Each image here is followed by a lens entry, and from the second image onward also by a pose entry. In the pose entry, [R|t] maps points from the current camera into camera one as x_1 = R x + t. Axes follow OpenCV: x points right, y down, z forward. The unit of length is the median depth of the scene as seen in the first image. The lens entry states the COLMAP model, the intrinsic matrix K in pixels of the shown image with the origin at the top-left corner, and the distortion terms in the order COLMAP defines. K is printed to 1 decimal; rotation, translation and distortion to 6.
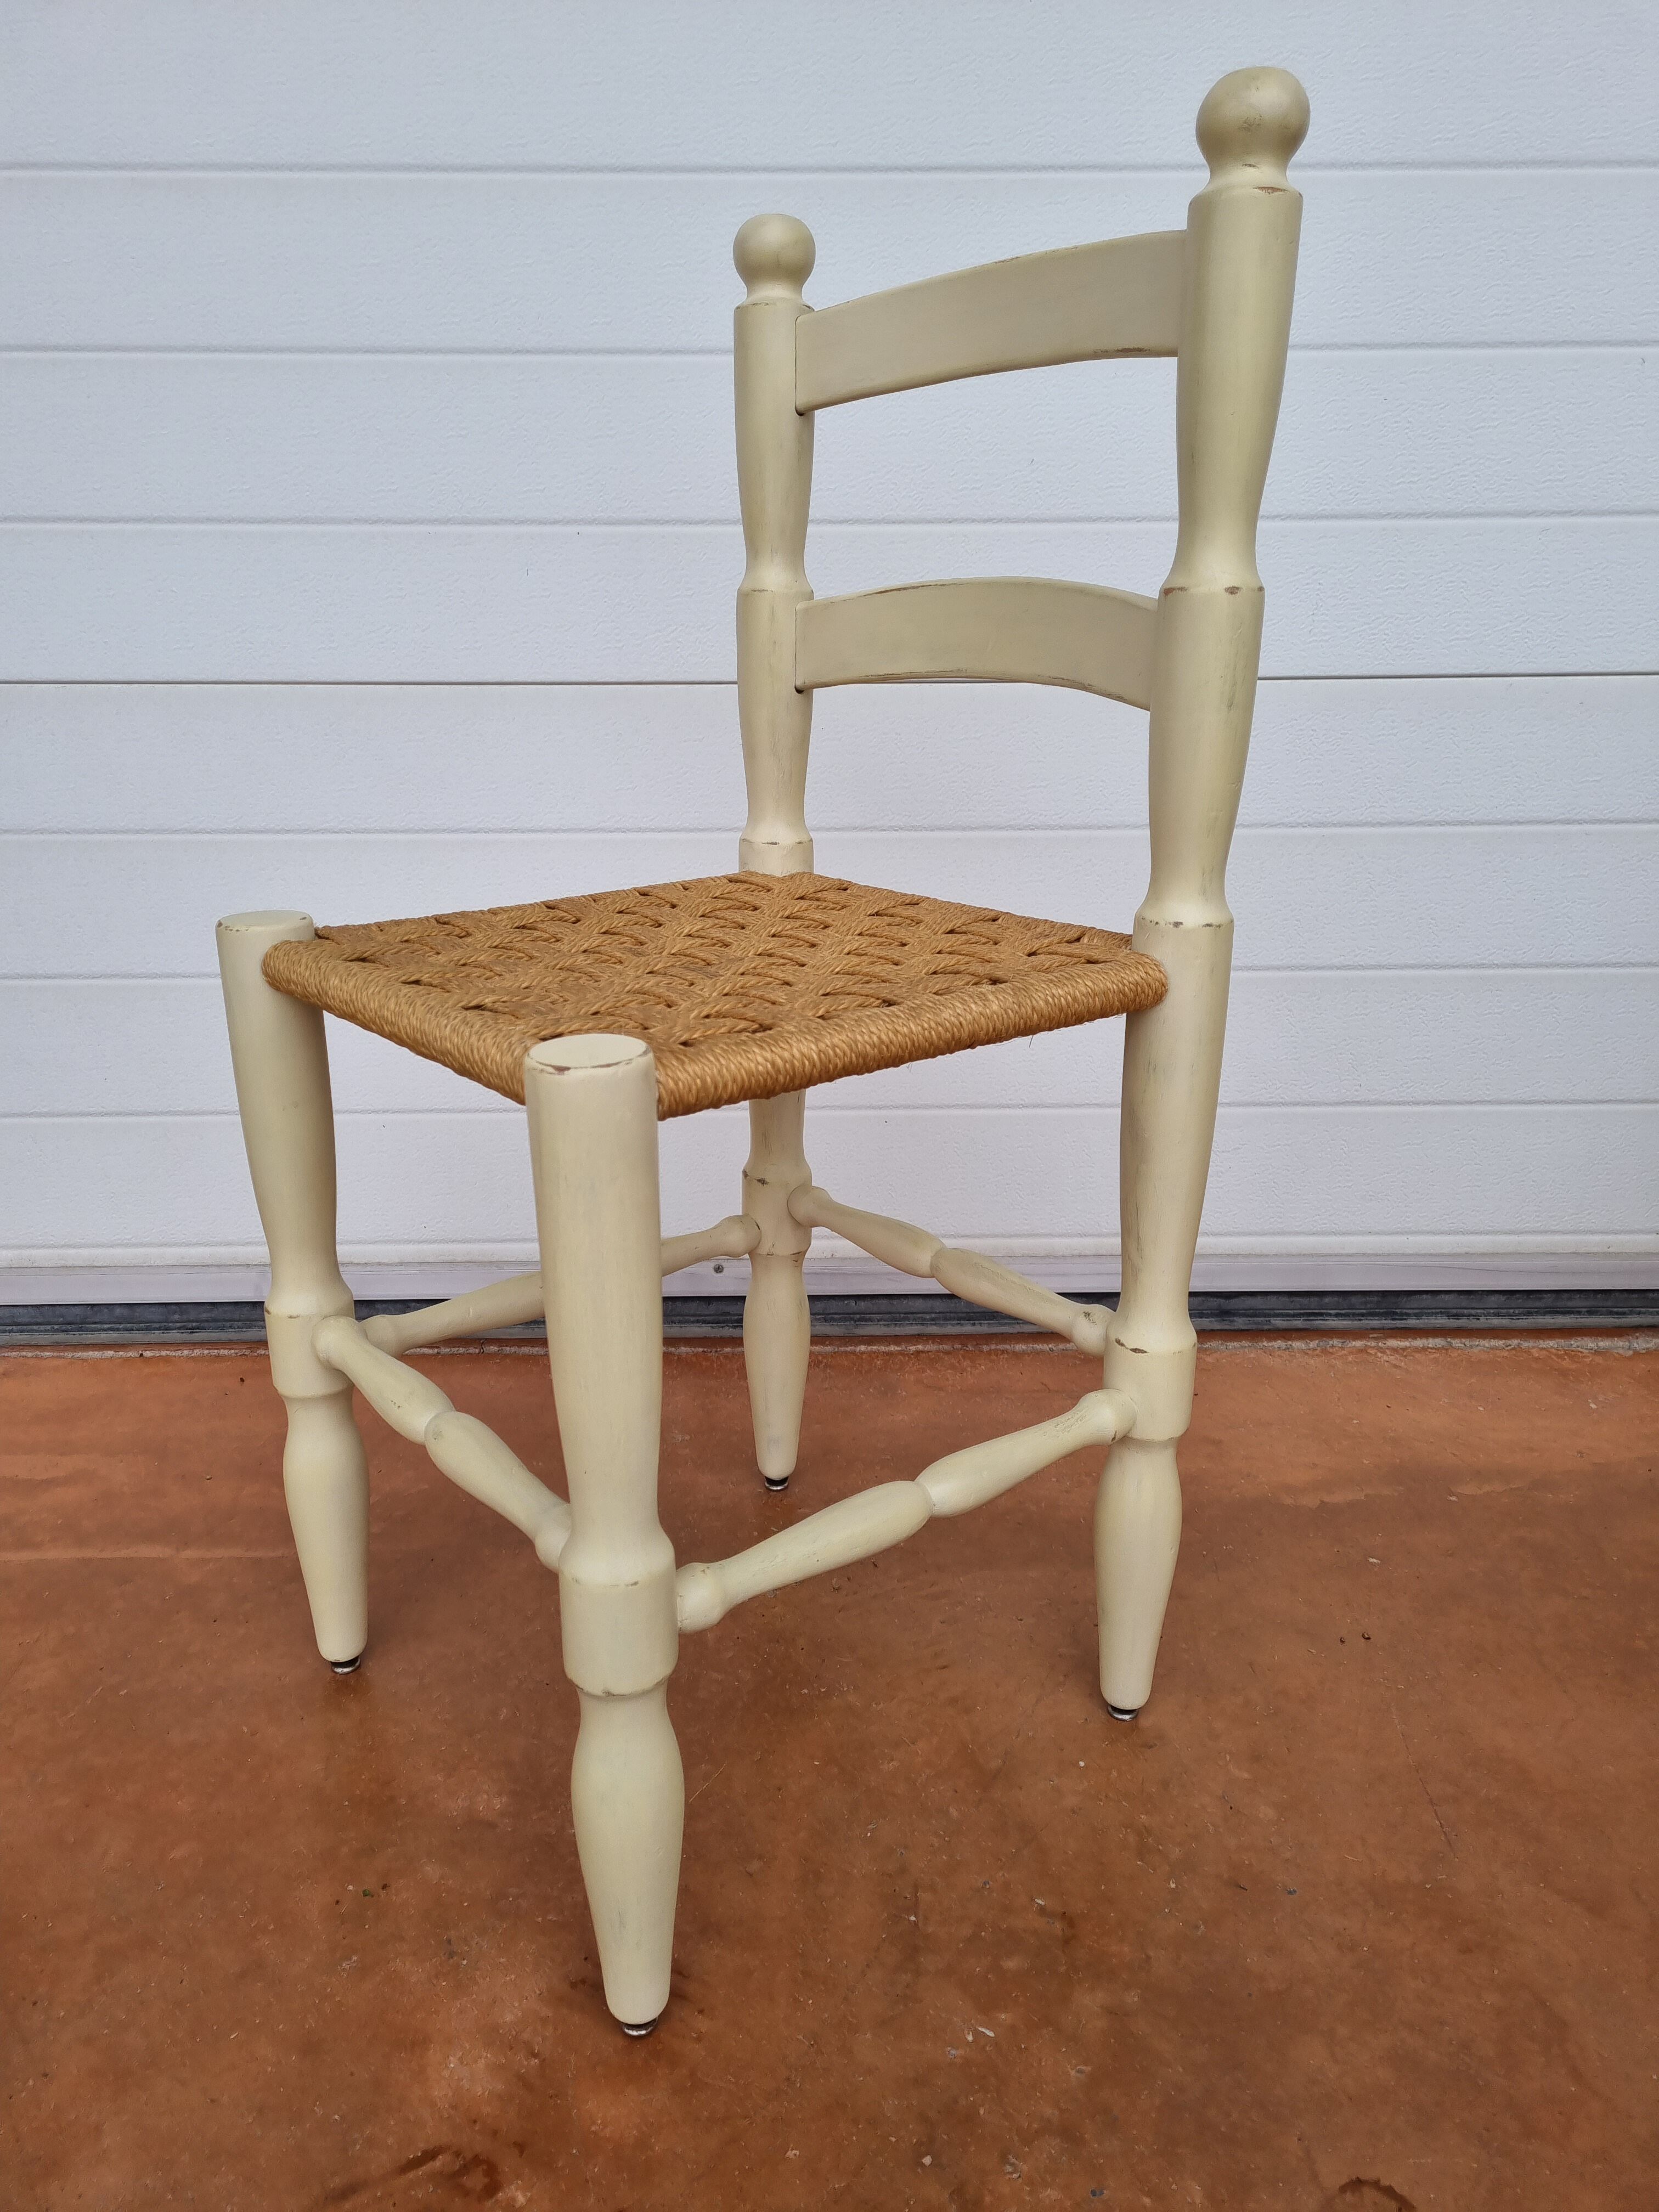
lens RADIAL K [[1495.9, 0, 812.8], [0, 1495.9, 1086.2], [0, 0, 1]] dist [0.050584, -0.035200]
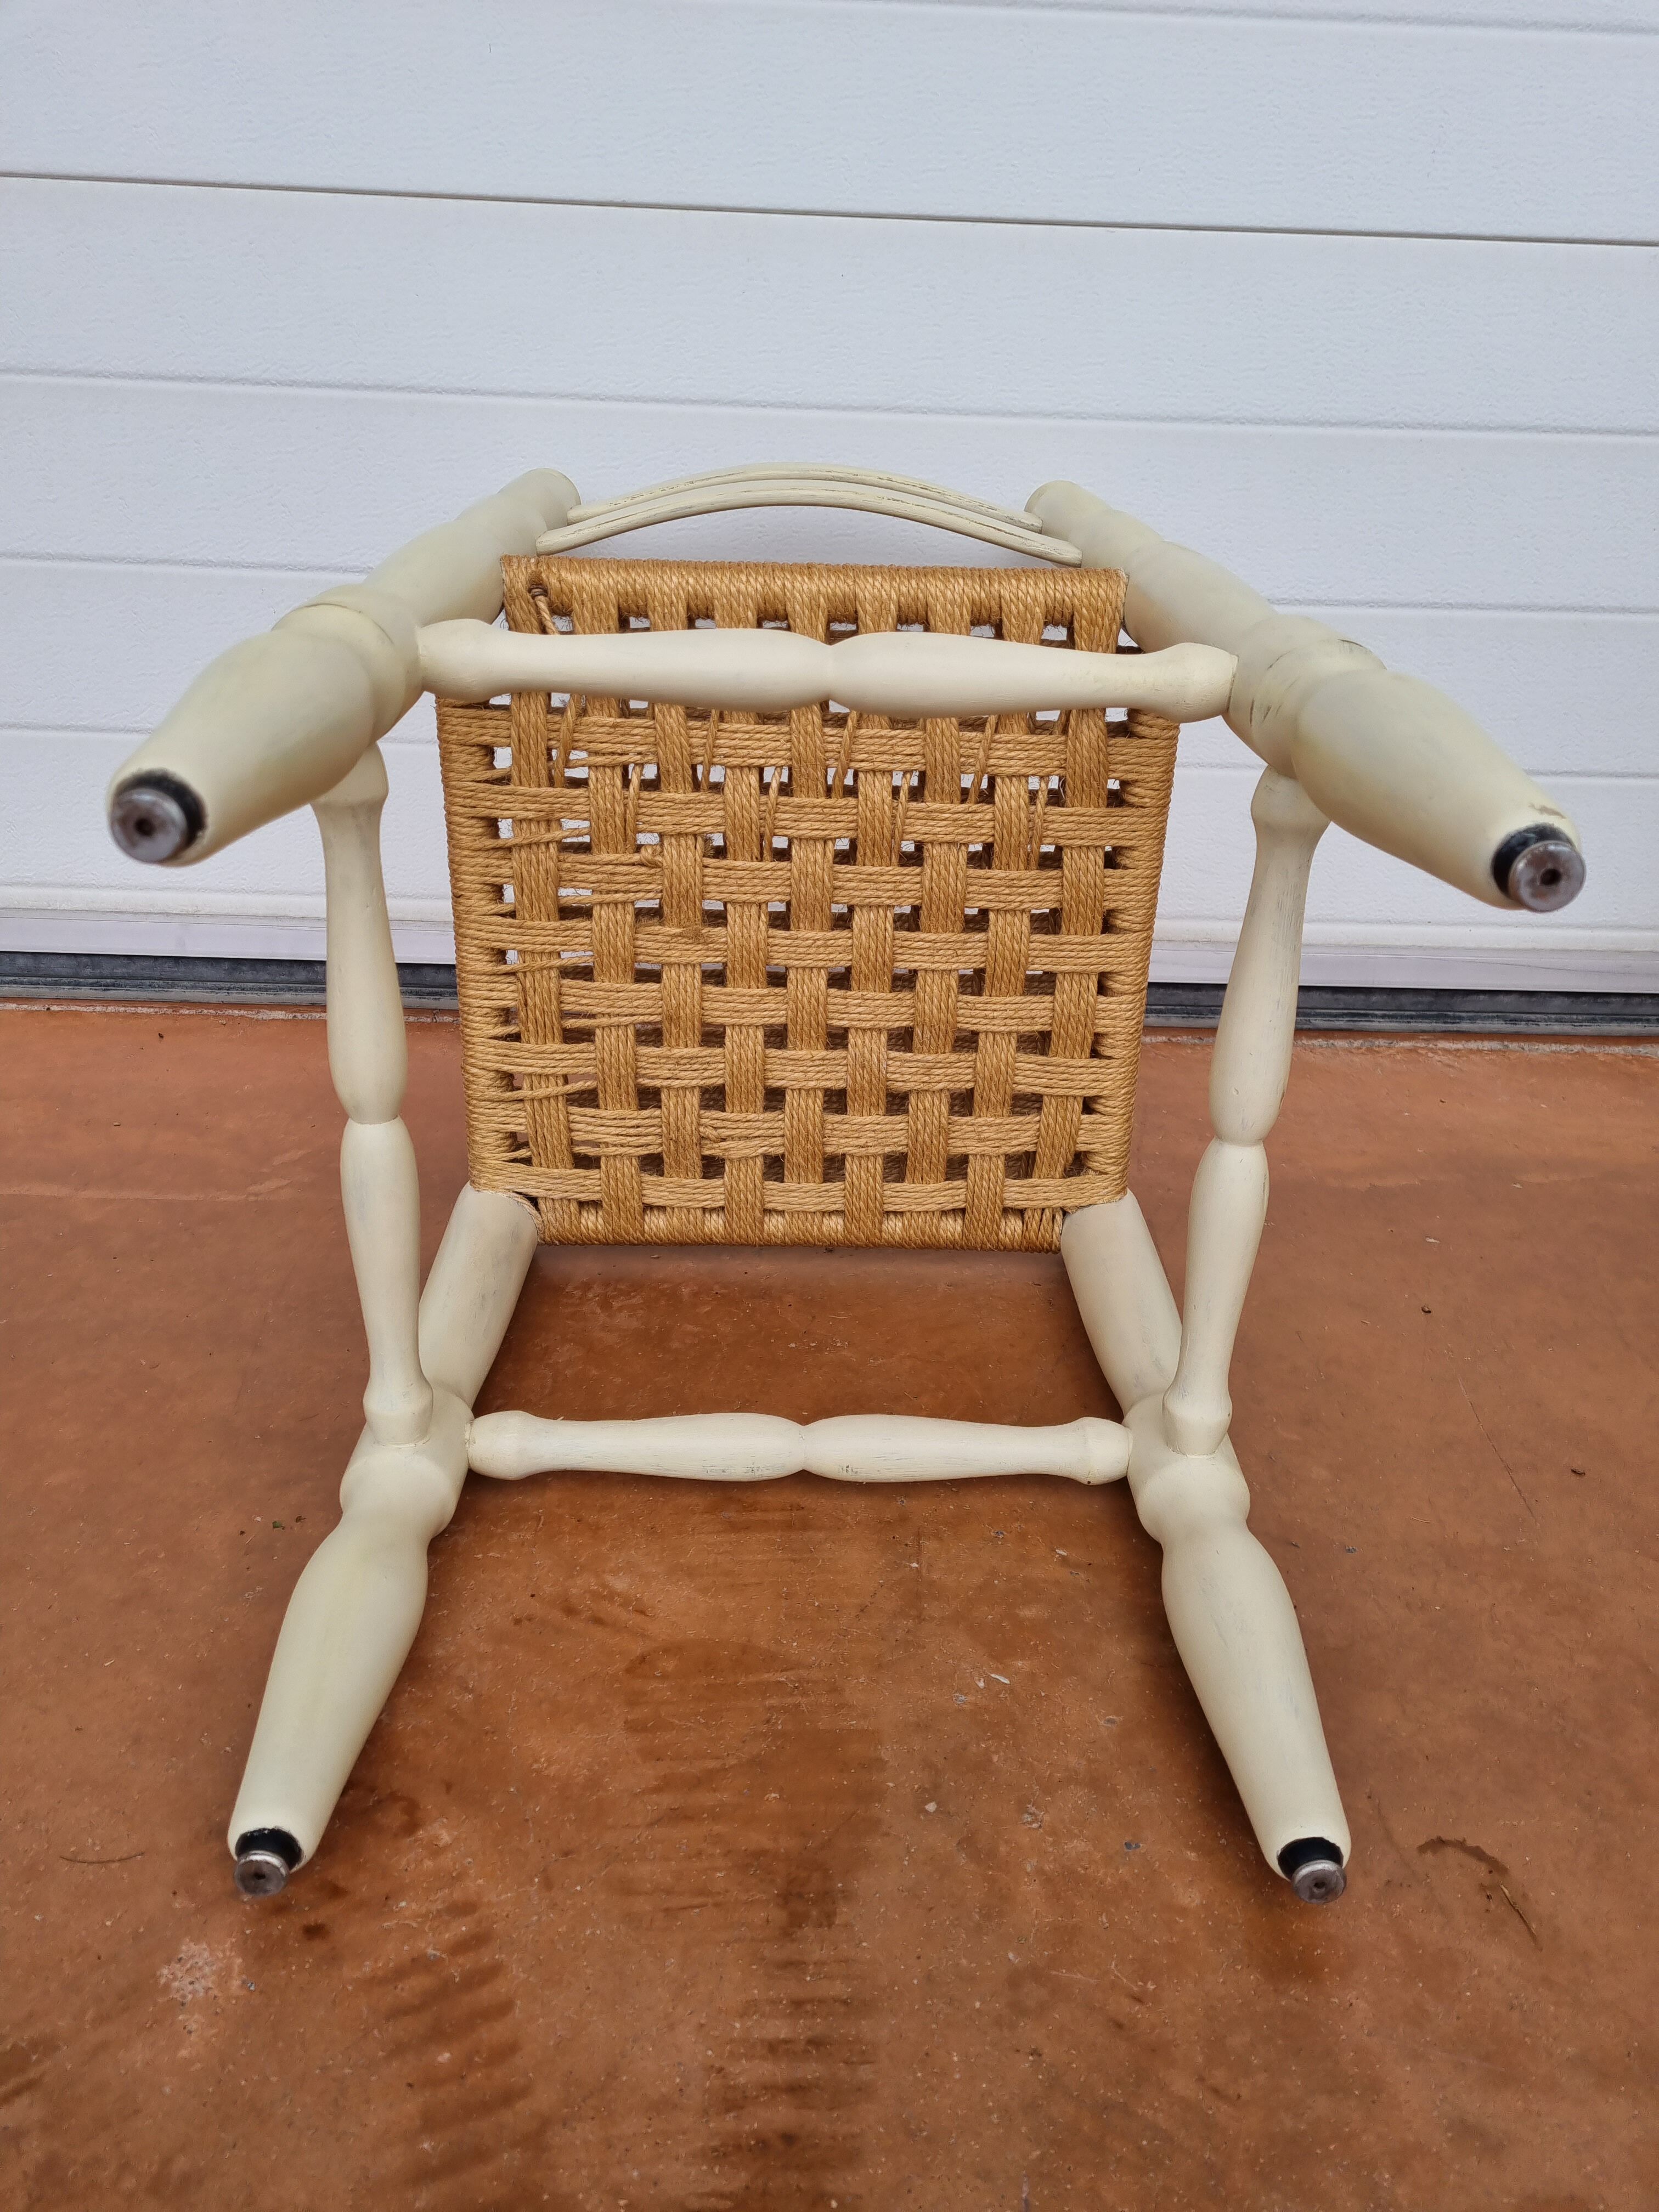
lens RADIAL K [[1495.9, 0, 821.0], [0, 1495.9, 1076.5], [0, 0, 1]] dist [0.050584, -0.035200]
pose [[0.999238, 0.032577, 0.021484, -0.012107], [-0.034638, 0.993994, 0.103809, 0.152052], [-0.017974, -0.104474, 0.994365, 0.145861]]
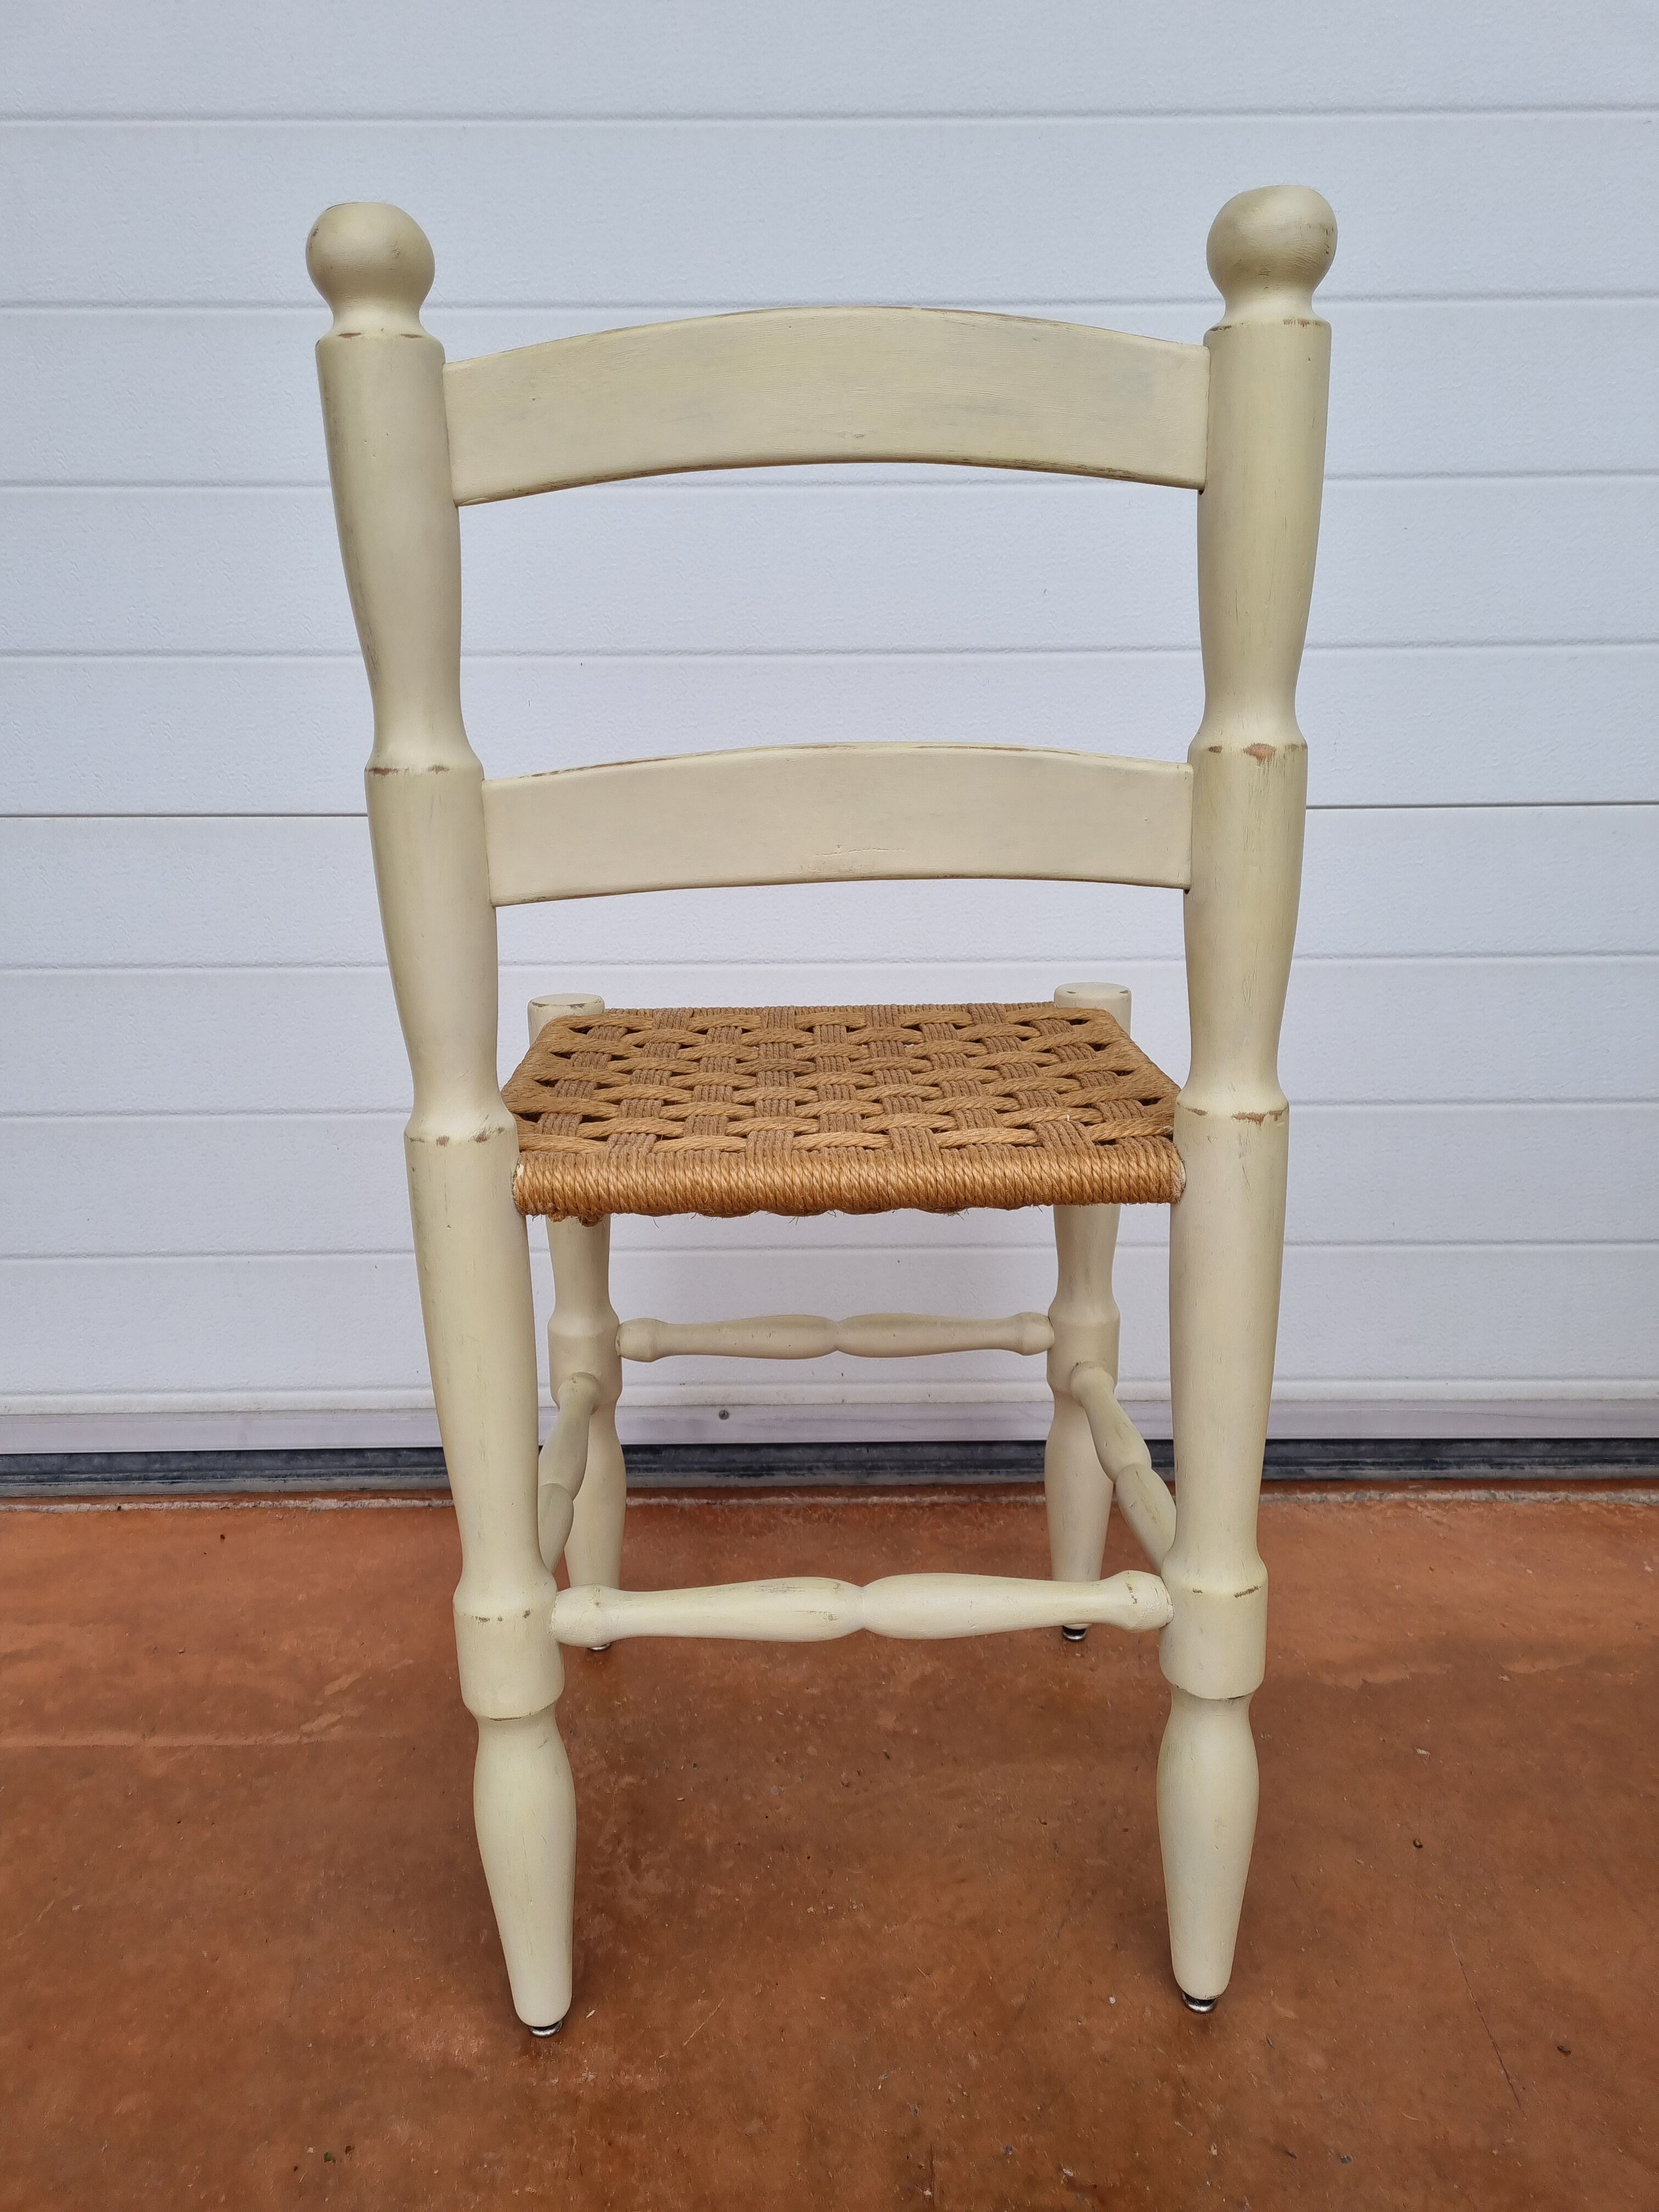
lens RADIAL K [[1495.9, 0, 820.8], [0, 1495.9, 1093.4], [0, 0, 1]] dist [0.050584, -0.035200]
pose [[0.999982, -0.001005, -0.005965, 0.006639], [0.000716, 0.998837, -0.048207, -0.051894], [0.006006, 0.048202, 0.998820, 0.048349]]
